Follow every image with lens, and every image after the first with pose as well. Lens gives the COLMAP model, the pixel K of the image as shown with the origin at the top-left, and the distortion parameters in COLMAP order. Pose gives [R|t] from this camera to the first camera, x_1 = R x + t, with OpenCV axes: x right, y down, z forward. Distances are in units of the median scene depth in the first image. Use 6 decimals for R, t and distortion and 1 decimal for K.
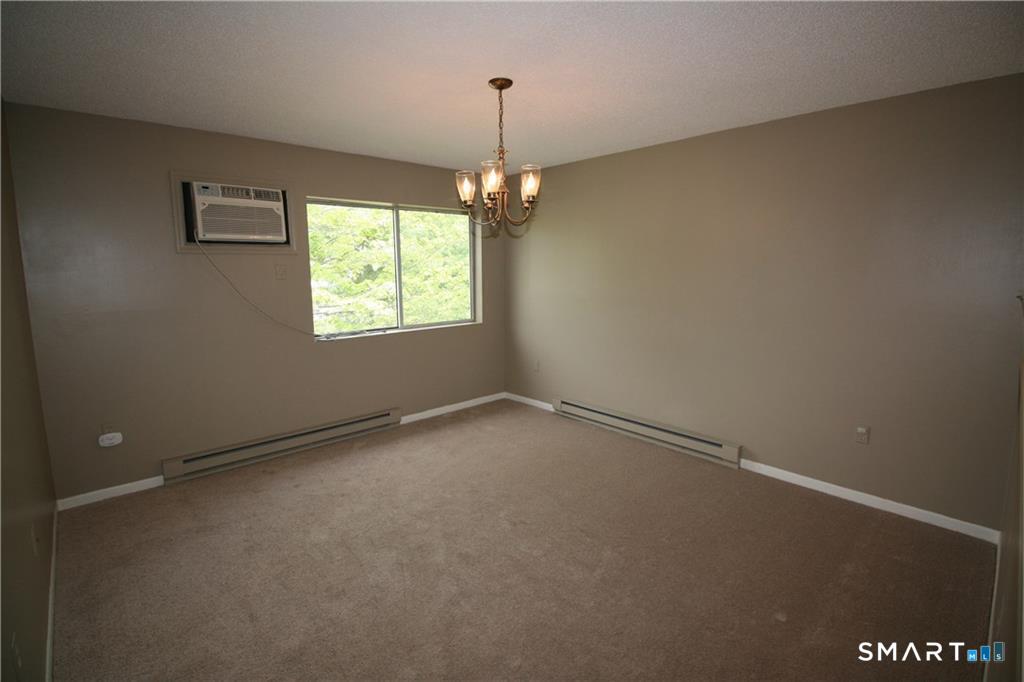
lens RADIAL K [[479.1, 0, 513.5], [0, 479.1, 338.2], [0, 0, 1]] dist [-0.030125, -0.001824]
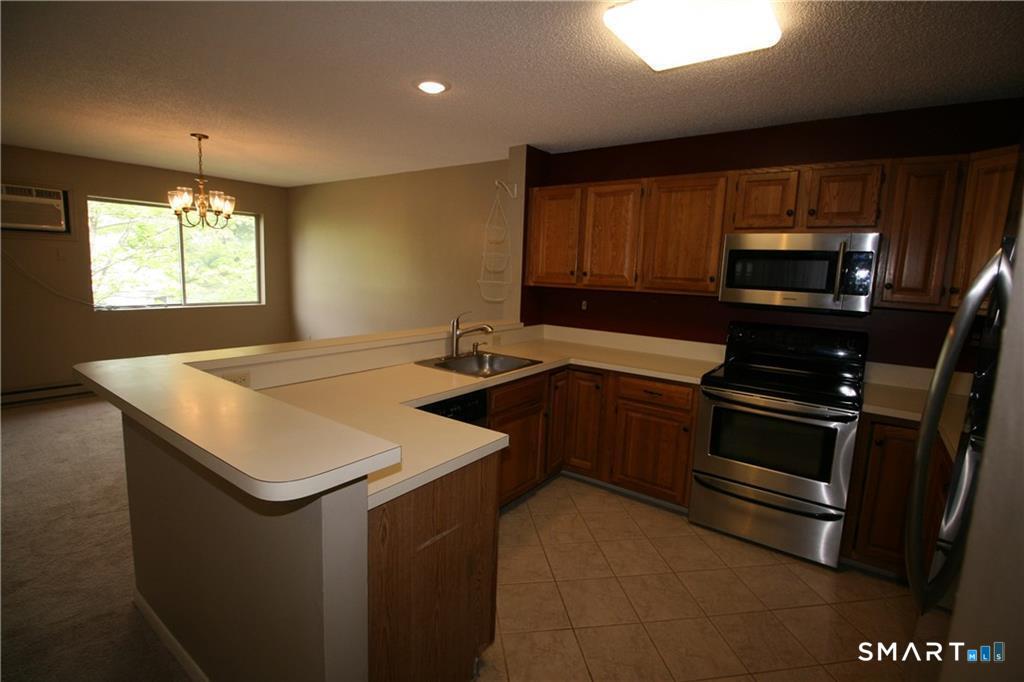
lens RADIAL K [[479.1, 0, 509.4], [0, 479.1, 337.5], [0, 0, 1]] dist [-0.030125, -0.001824]
pose [[0.980481, 0.019033, 0.195691, 0.453401], [-0.018316, 0.999817, -0.005475, 0.069534], [-0.195759, 0.001784, 0.980650, -0.461191]]
